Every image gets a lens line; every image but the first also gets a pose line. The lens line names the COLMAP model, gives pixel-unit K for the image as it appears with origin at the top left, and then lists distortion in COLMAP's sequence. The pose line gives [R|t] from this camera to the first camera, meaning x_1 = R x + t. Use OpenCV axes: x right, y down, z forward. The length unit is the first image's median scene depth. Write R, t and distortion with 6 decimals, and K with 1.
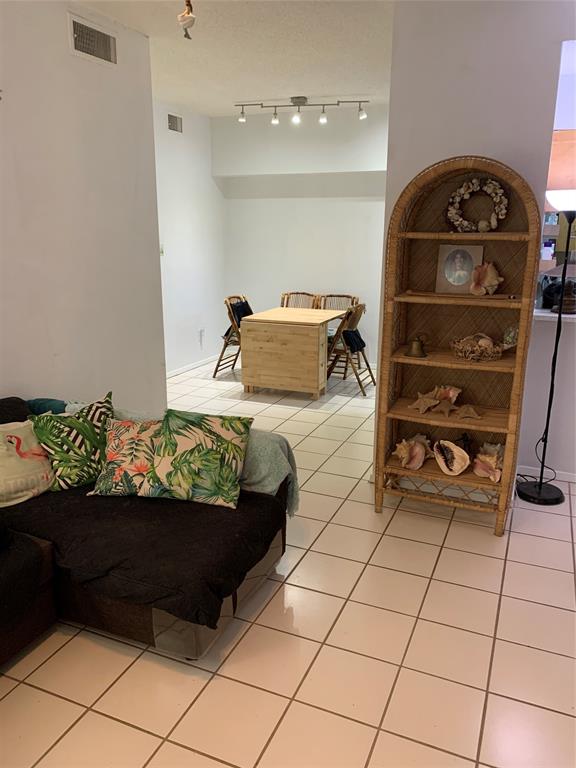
lens RADIAL K [[588.4, 0, 290.2], [0, 588.4, 381.7], [0, 0, 1]] dist [0.027668, -0.028748]
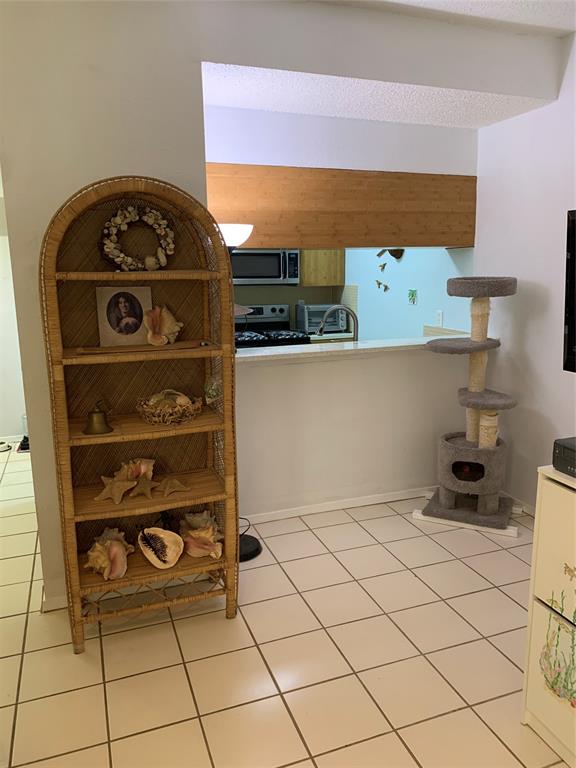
lens RADIAL K [[588.4, 0, 287.0], [0, 588.4, 387.7], [0, 0, 1]] dist [0.027668, -0.028748]
pose [[0.718447, -0.151881, 0.678798, -0.123186], [0.190798, 0.981470, 0.017662, -0.068161], [-0.668902, 0.116824, 0.734113, 0.277260]]
